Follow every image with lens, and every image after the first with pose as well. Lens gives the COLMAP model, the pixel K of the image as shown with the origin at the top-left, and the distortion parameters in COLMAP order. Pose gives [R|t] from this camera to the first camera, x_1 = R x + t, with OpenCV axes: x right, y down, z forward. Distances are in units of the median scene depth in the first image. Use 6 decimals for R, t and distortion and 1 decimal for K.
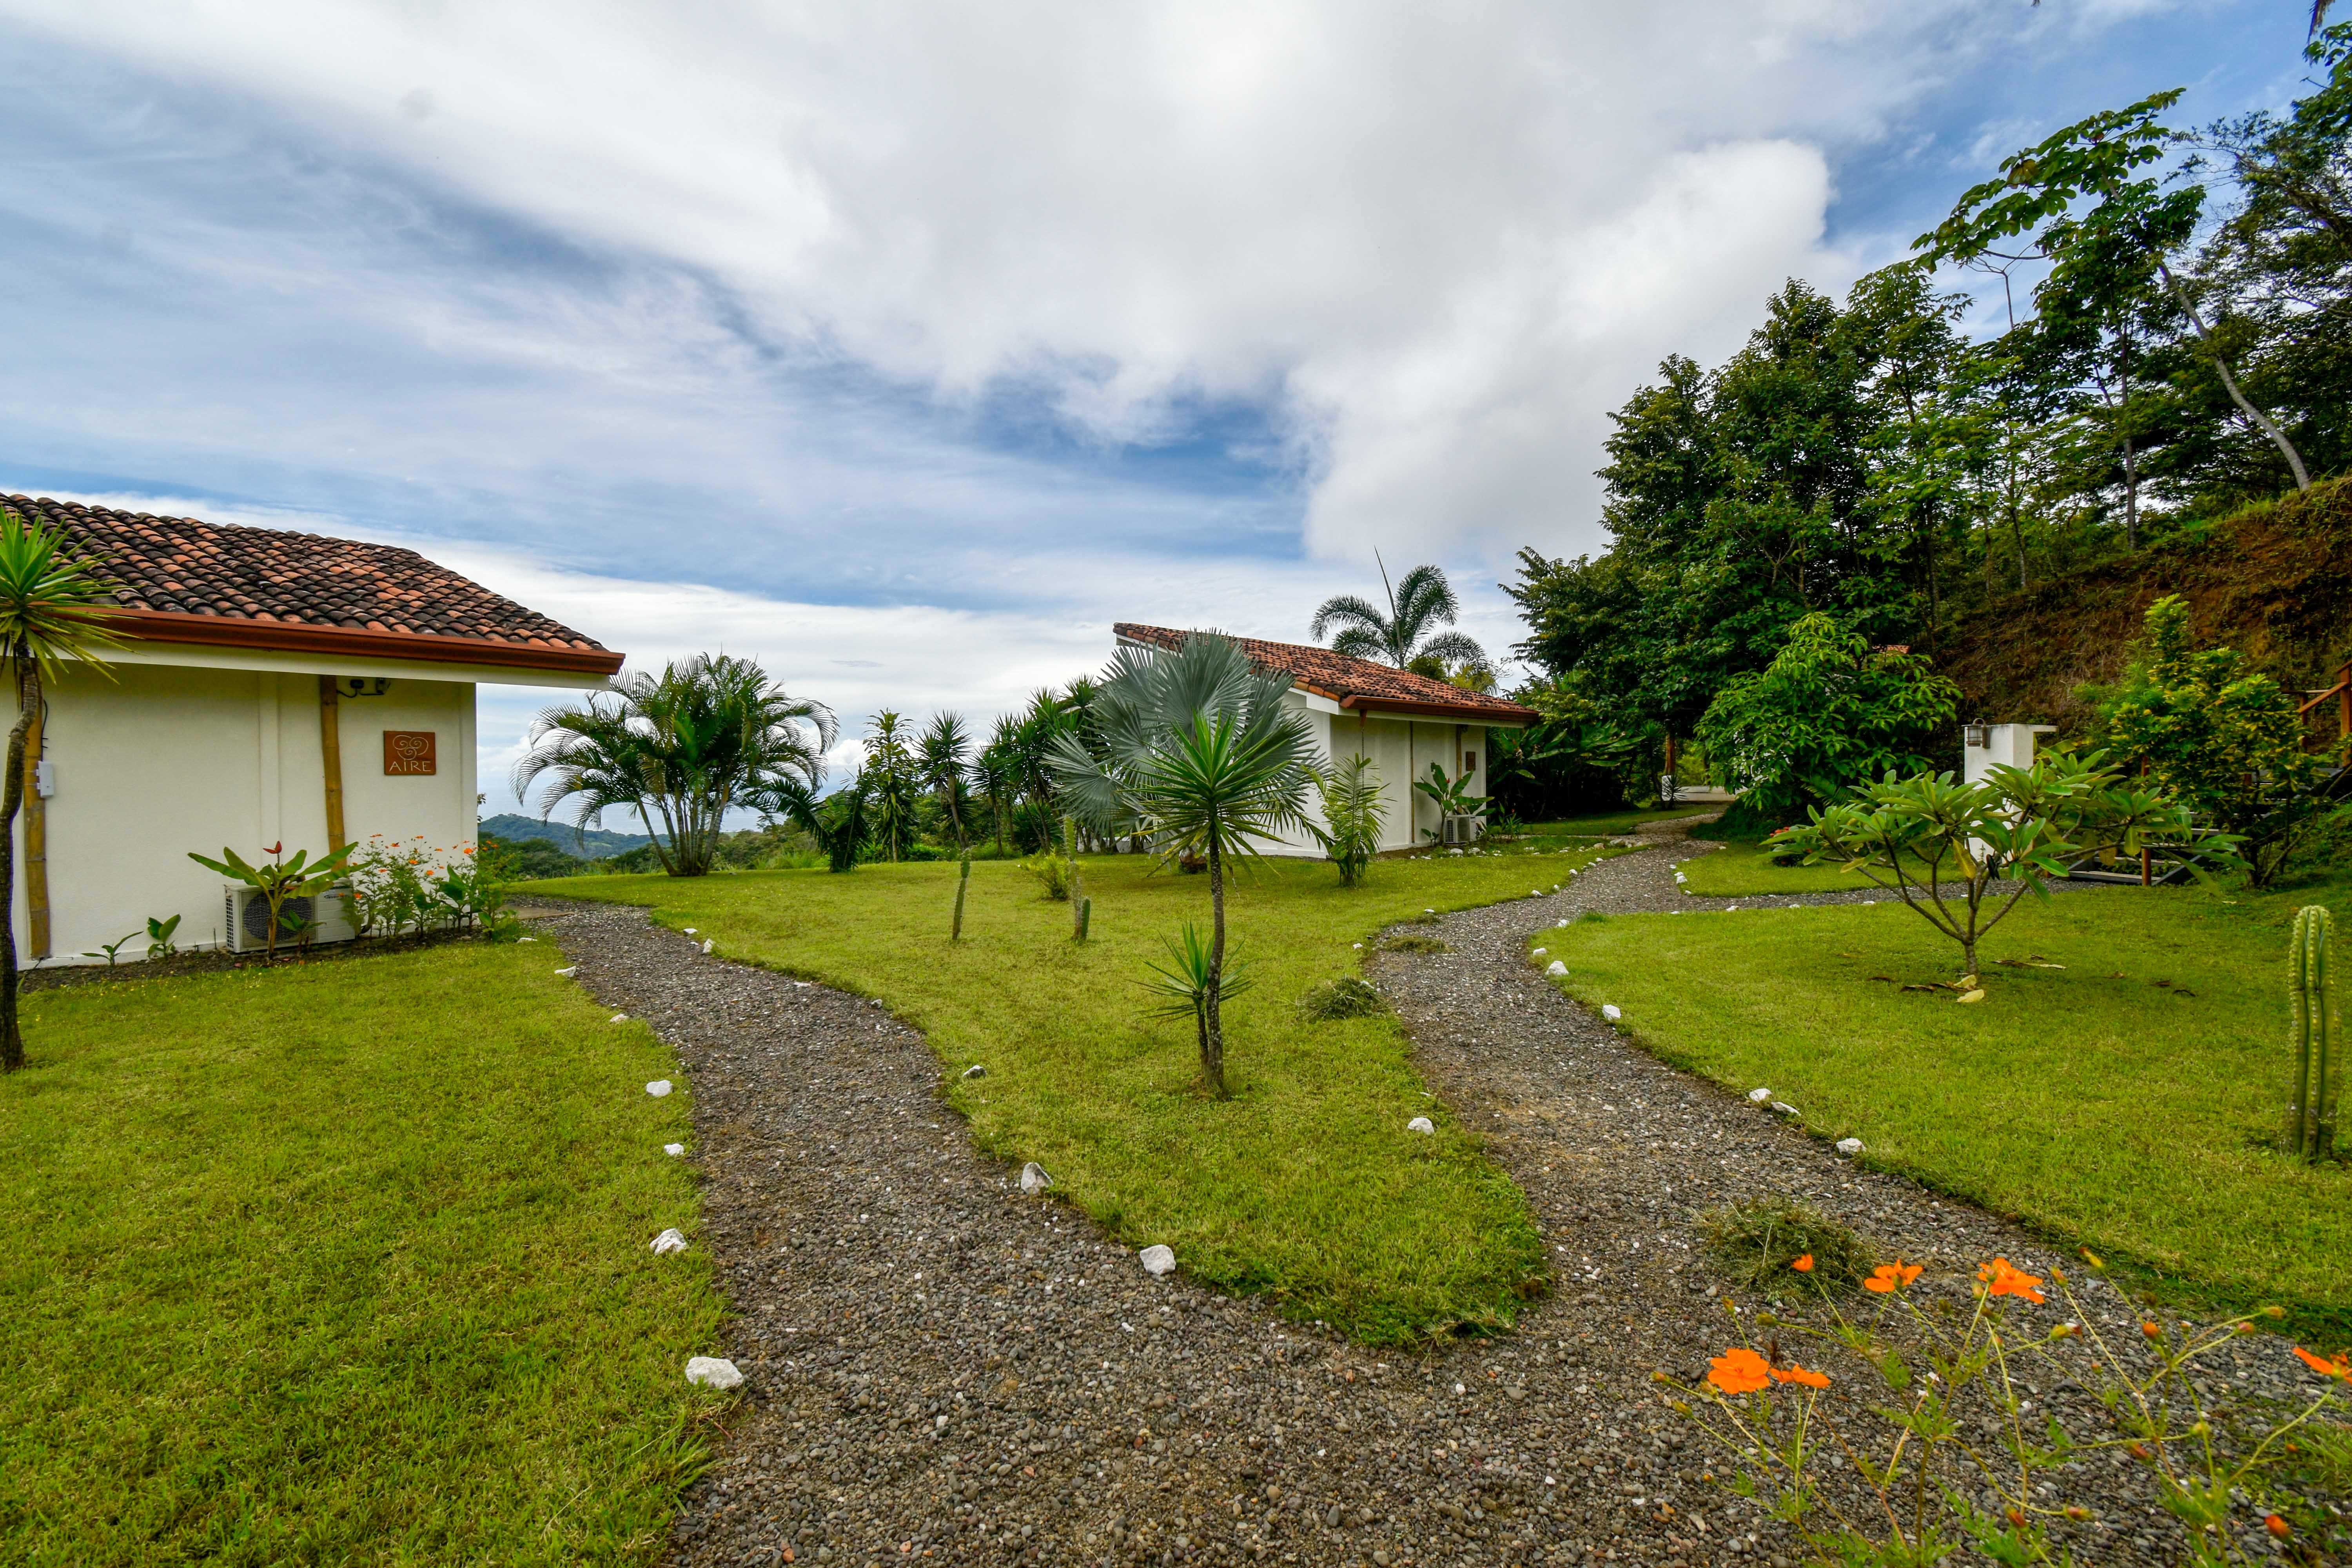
lens RADIAL K [[1083.4, 0, 1176.0], [0, 1083.4, 806.2], [0, 0, 1]] dist [0.002060, 0.000066]
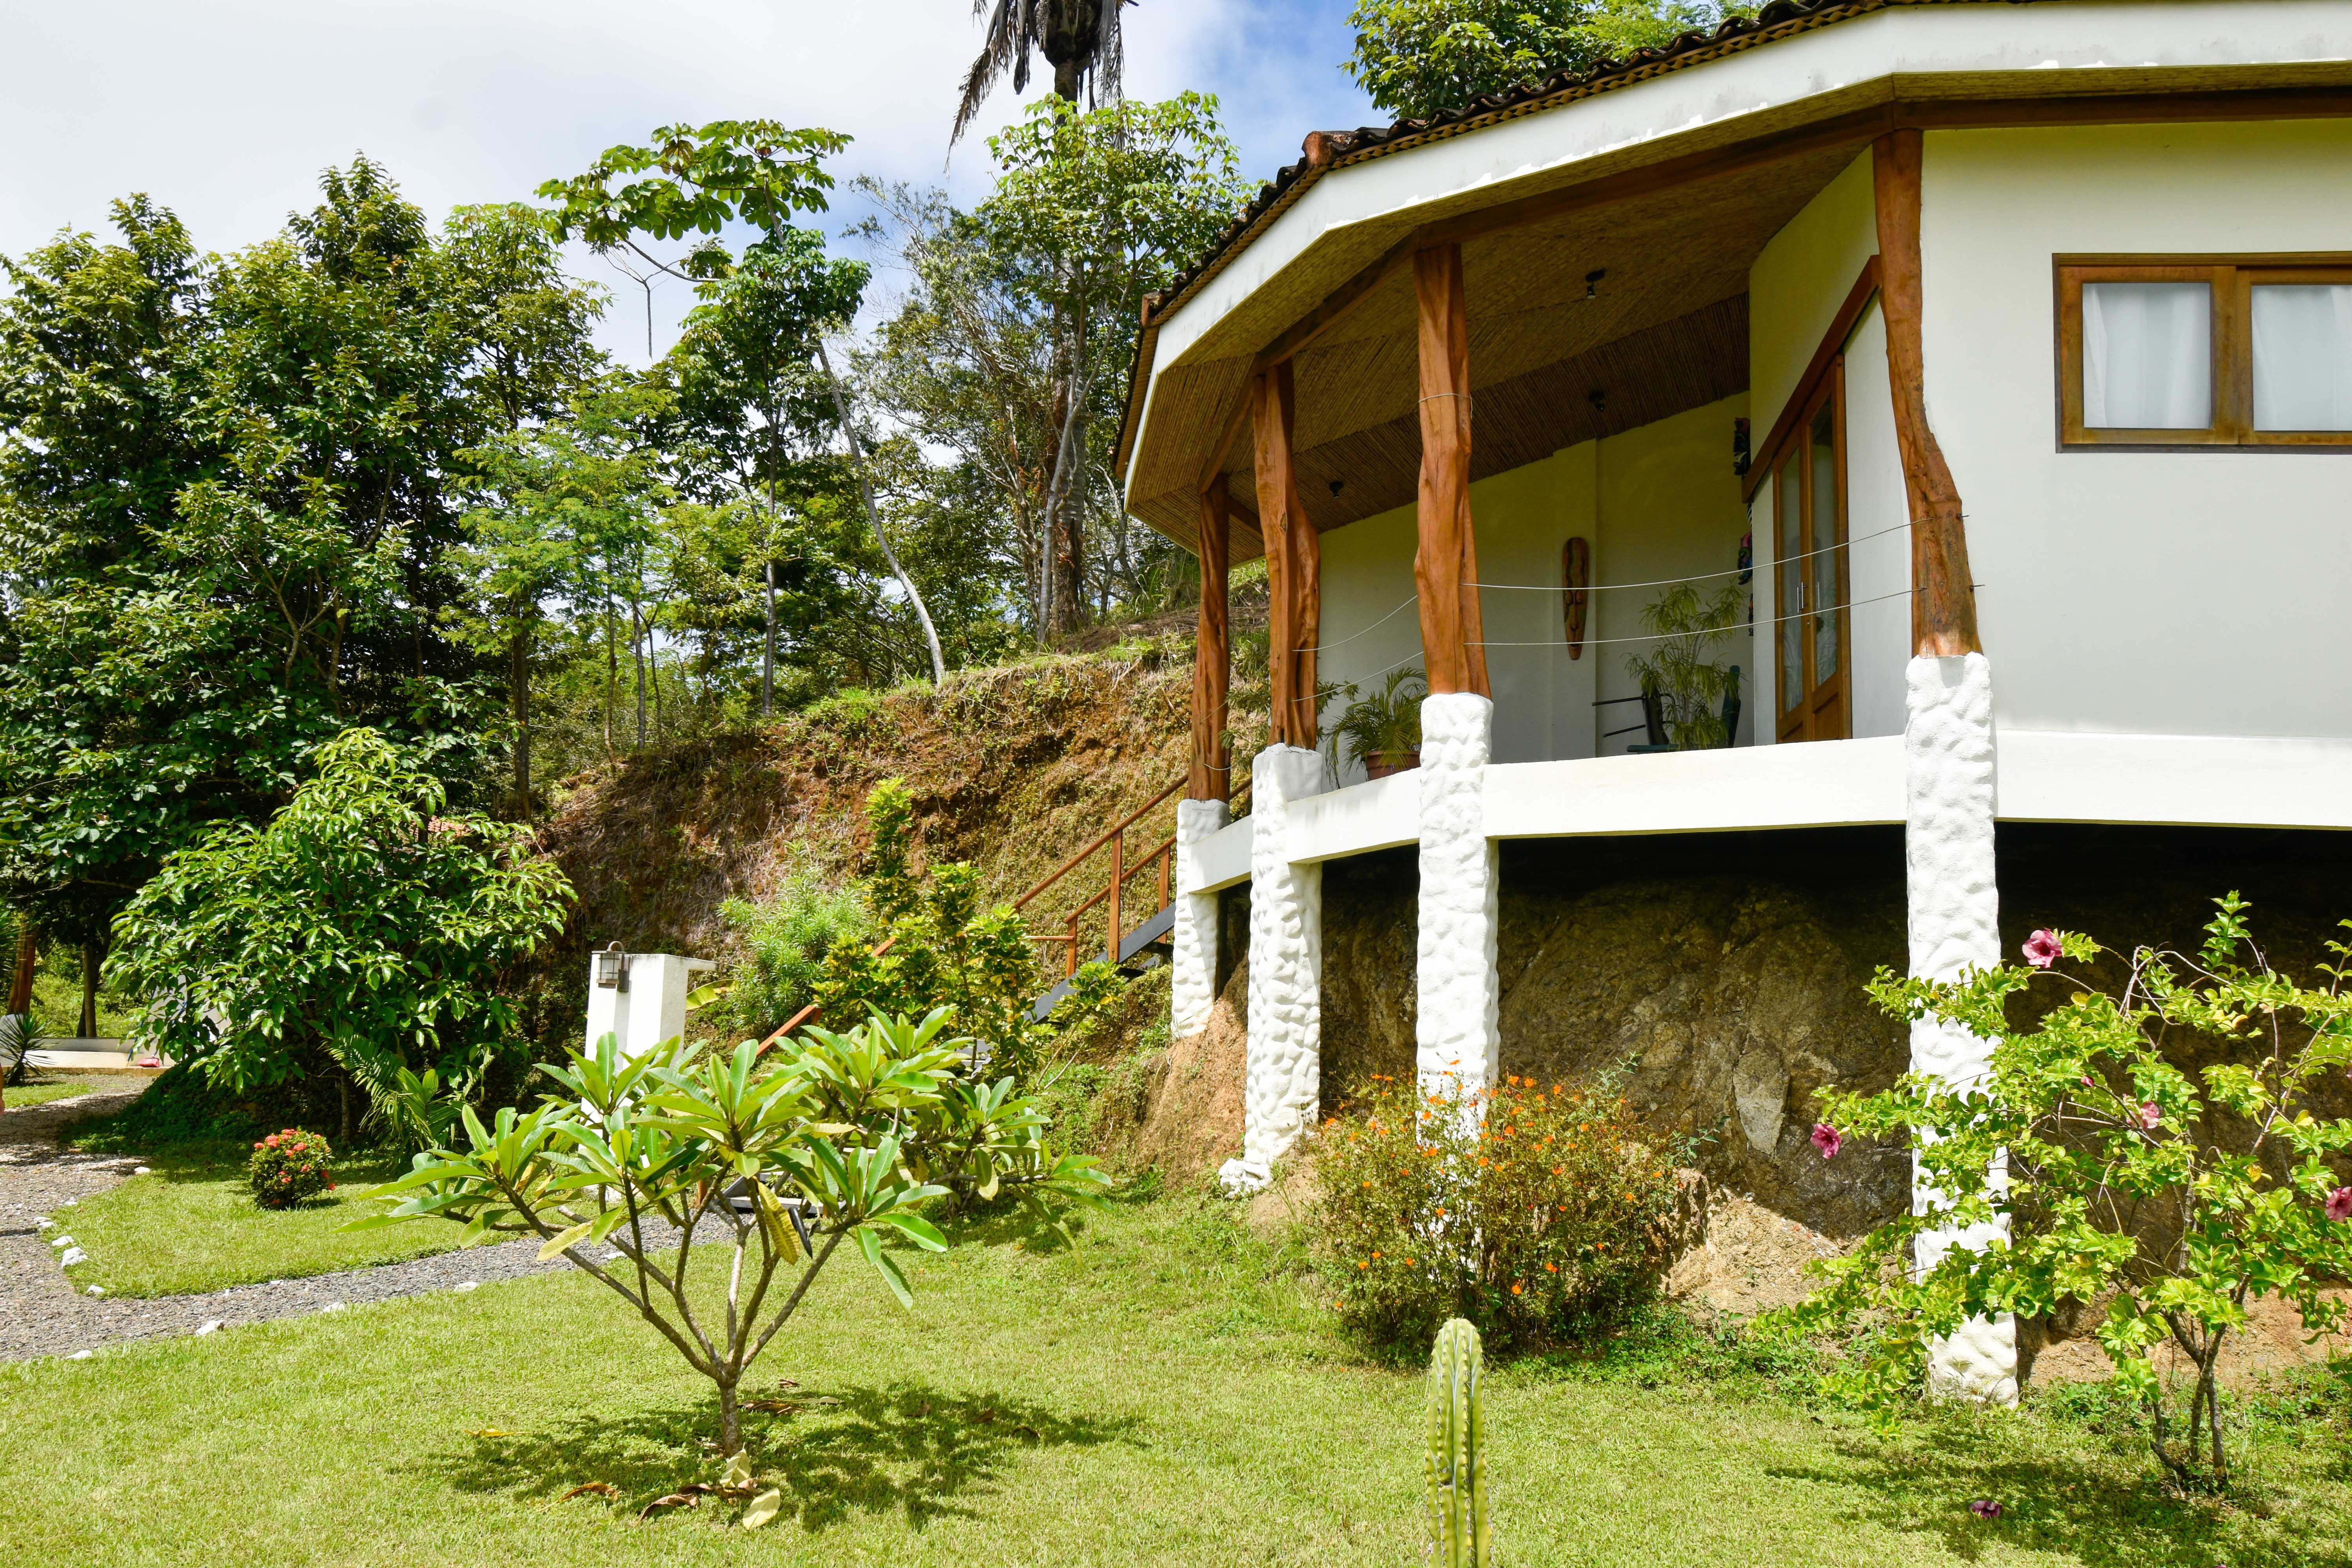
lens RADIAL K [[1829.6, 0, 1176.0], [0, 1829.6, 784.0], [0, 0, 1]] dist [0.003909, 0.002867]
pose [[0.538932, 0.141382, 0.830400, 0.041480], [-0.012826, 0.987077, -0.159733, -0.006855], [-0.842252, 0.075434, 0.533780, 0.149944]]
